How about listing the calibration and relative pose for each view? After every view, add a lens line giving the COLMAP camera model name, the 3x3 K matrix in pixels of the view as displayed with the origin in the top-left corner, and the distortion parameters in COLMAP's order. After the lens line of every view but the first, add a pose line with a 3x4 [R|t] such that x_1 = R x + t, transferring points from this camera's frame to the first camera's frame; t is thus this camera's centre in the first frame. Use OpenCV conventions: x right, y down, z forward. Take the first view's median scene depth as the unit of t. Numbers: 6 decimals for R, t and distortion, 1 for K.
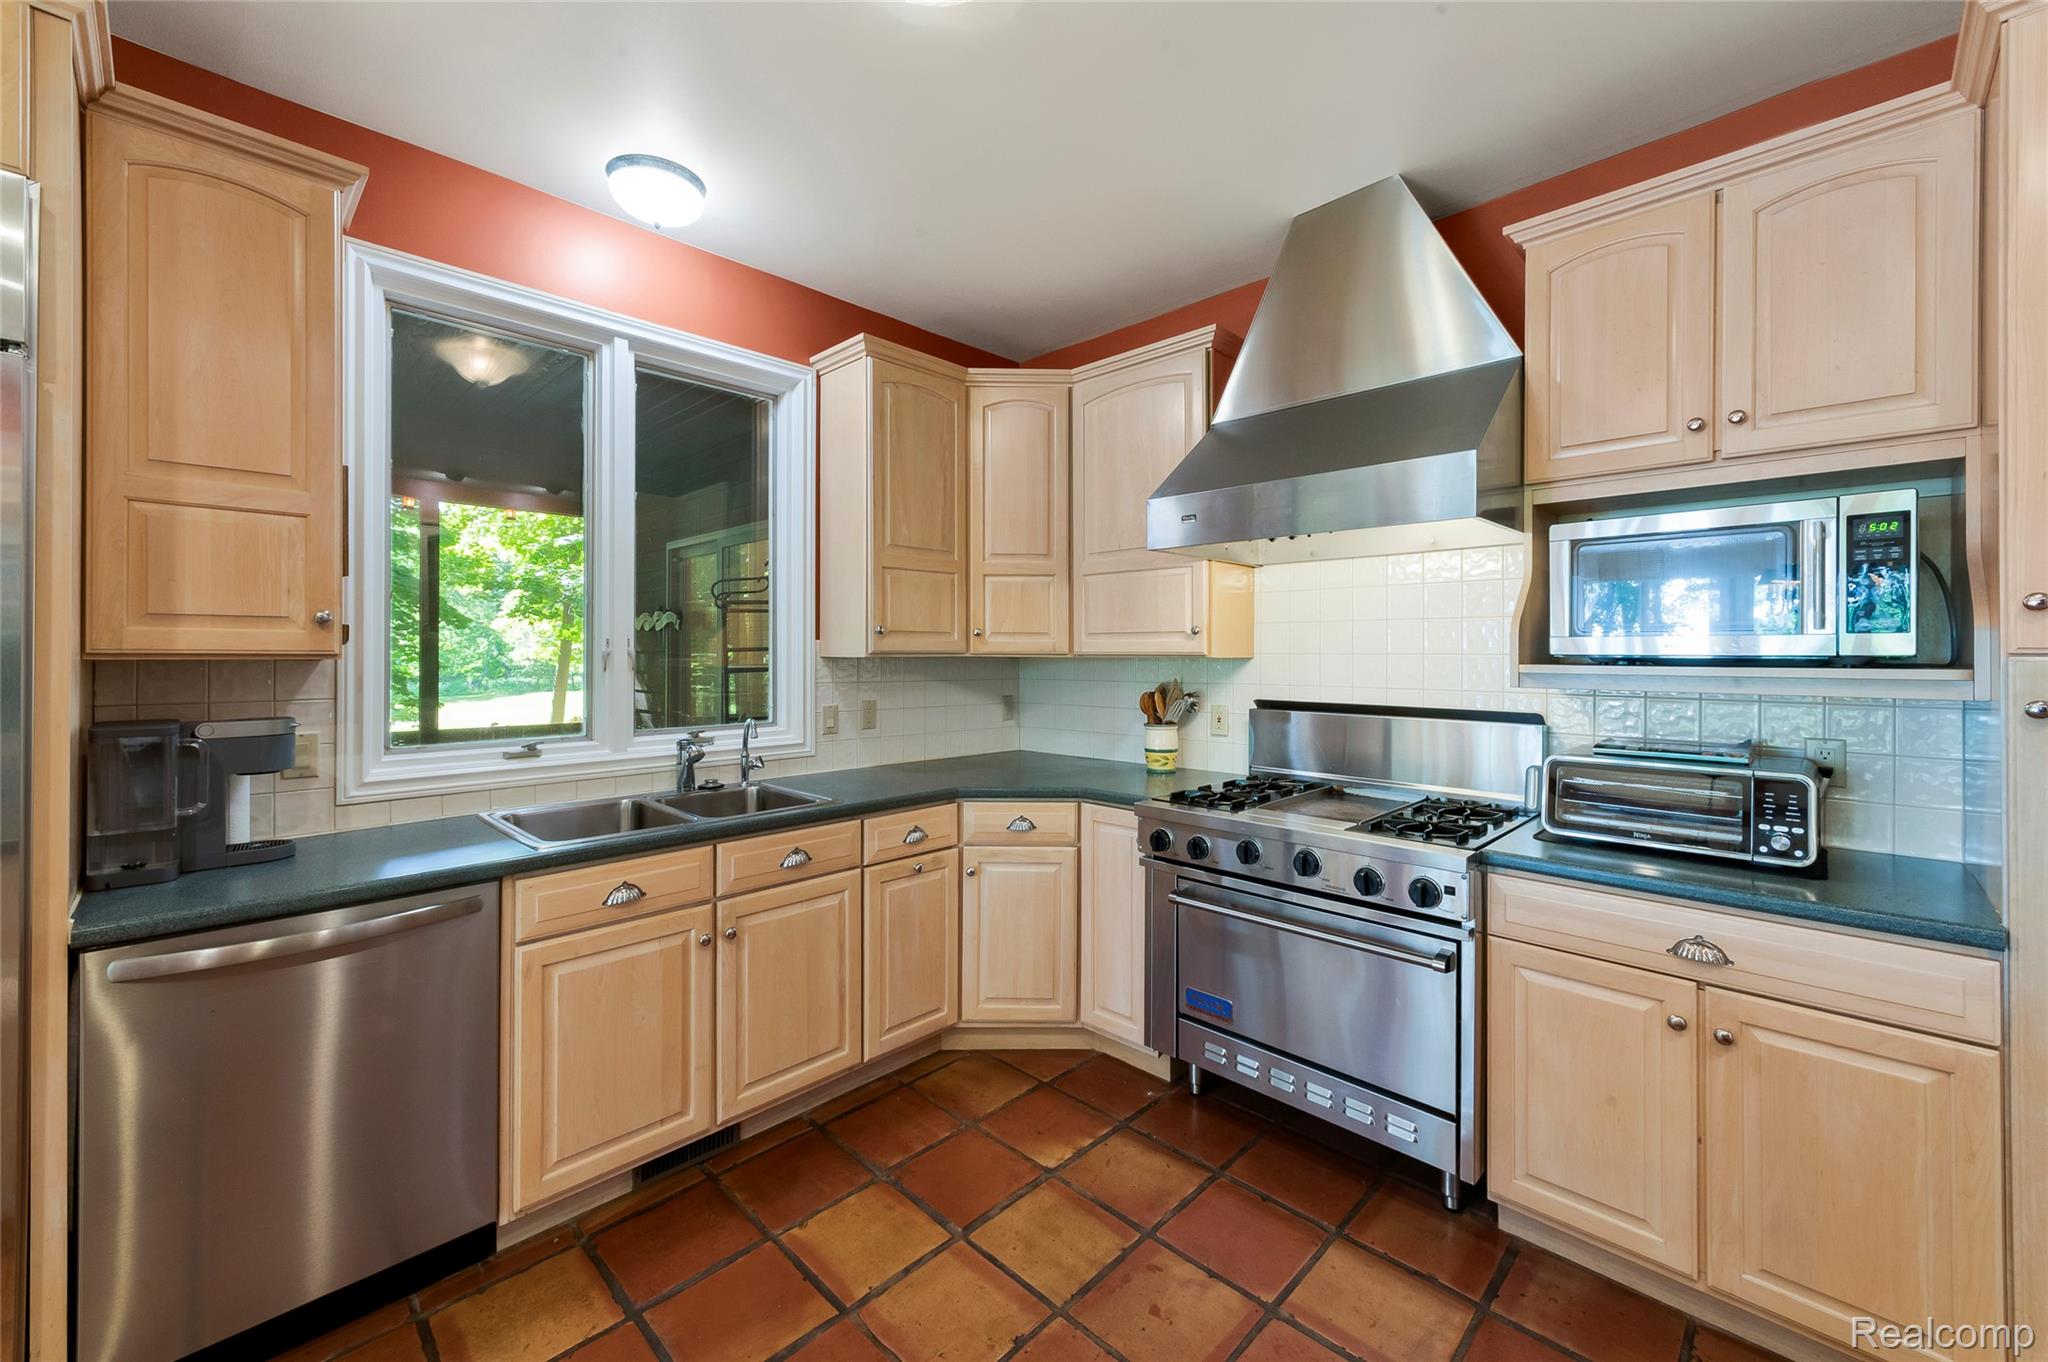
lens RADIAL K [[817.5, 0, 1018.6], [0, 817.5, 651.1], [0, 0, 1]] dist [0.012602, 0.000137]
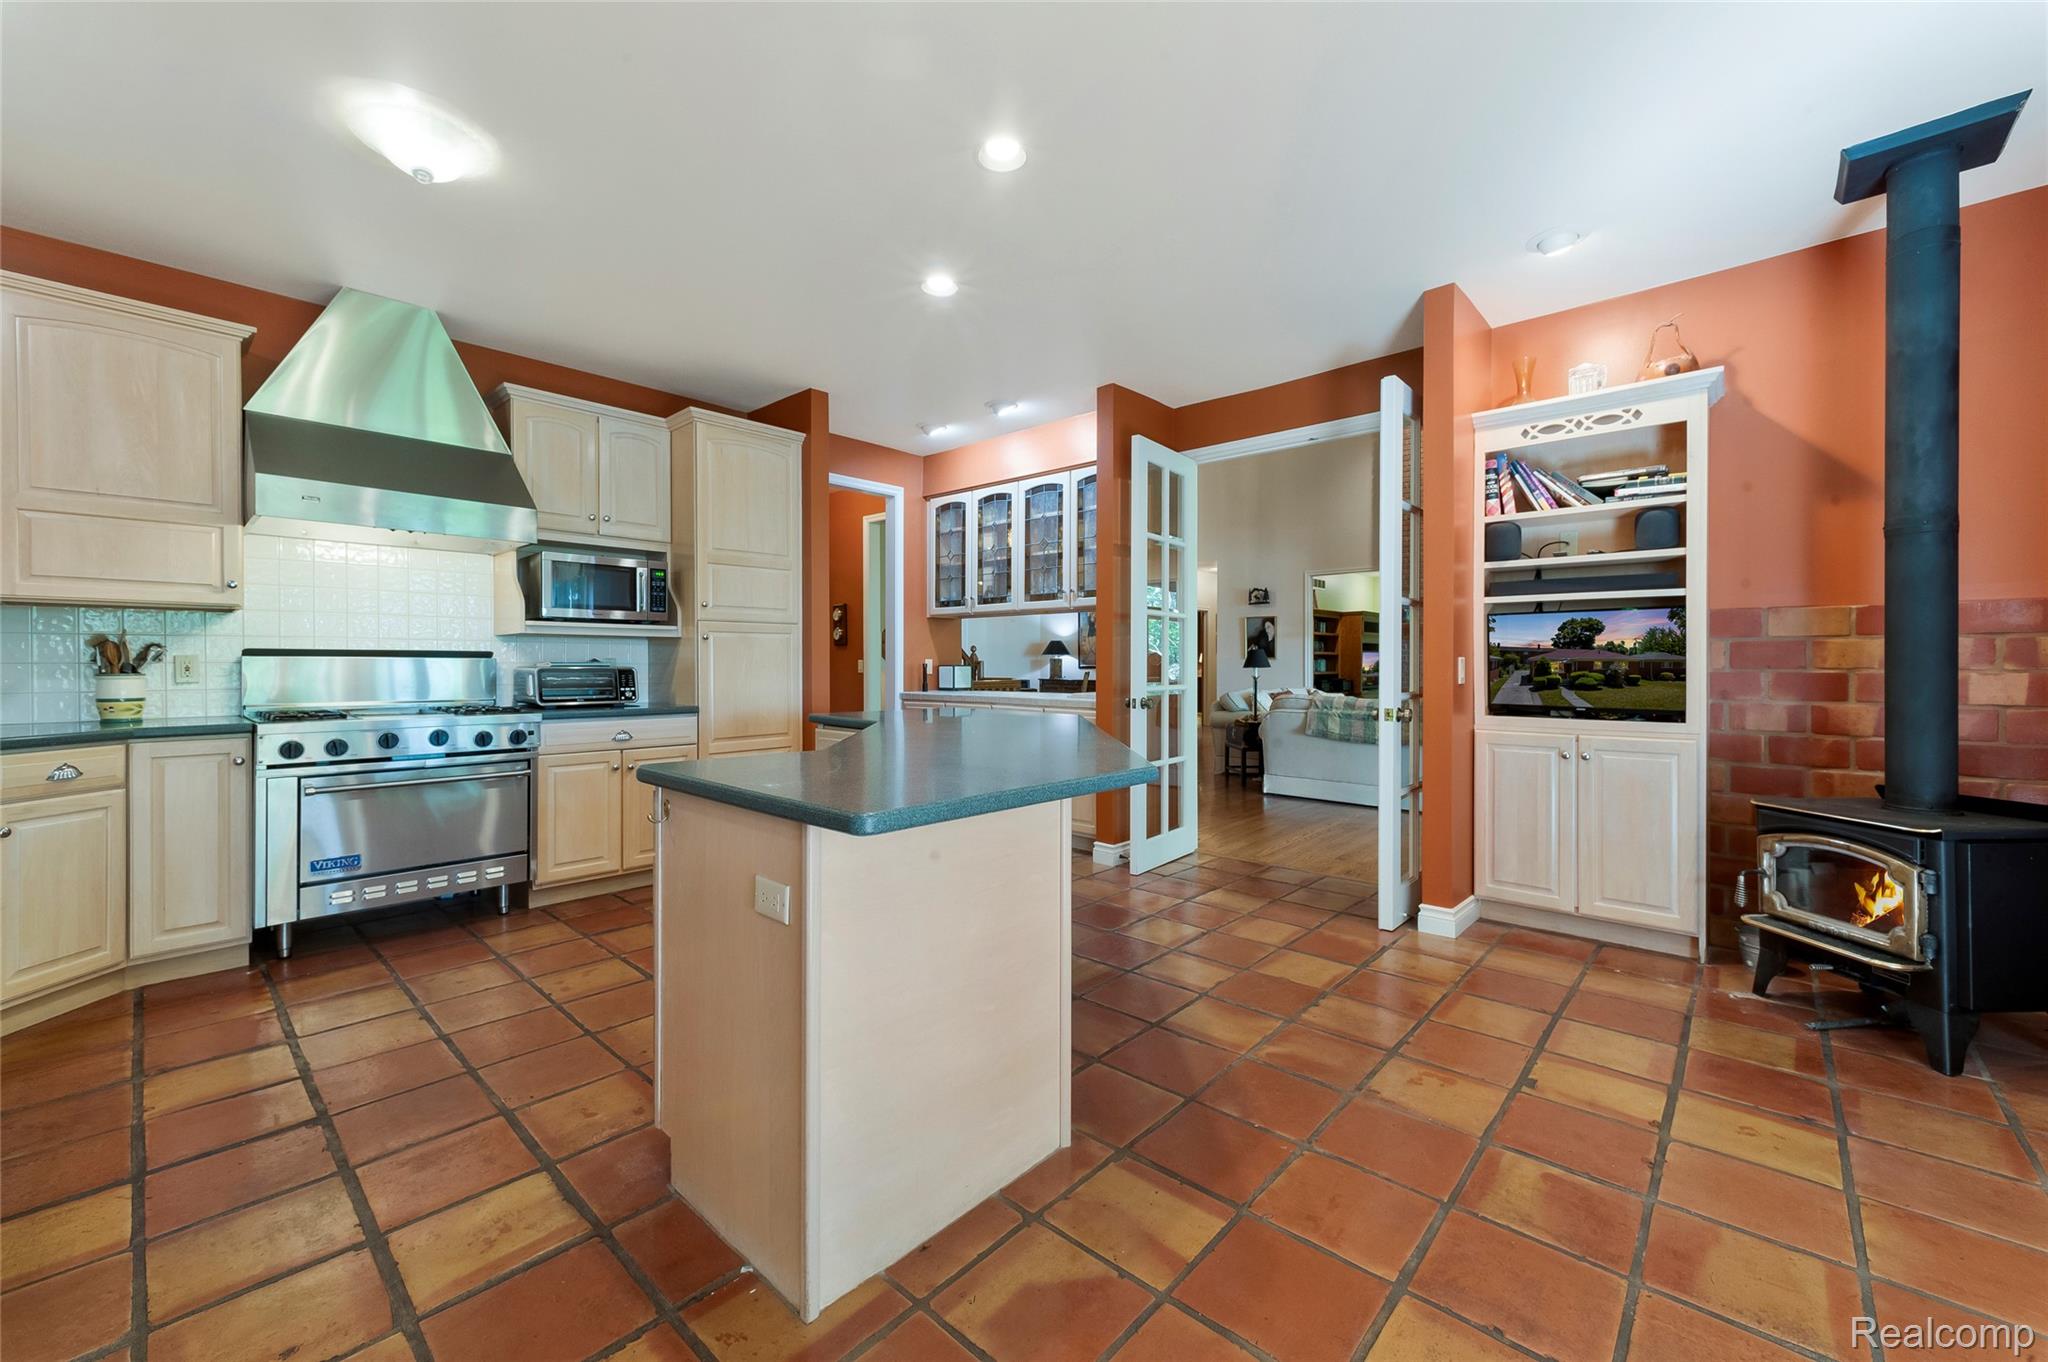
lens RADIAL K [[809.4, 0, 1030.4], [0, 809.4, 670.9], [0, 0, 1]] dist [0.001970, 0.000200]
pose [[-0.046102, -0.007974, 0.998905, -1.273417], [-0.002336, 0.999966, 0.007875, 0.110188], [-0.998934, -0.001970, -0.046119, -0.086946]]
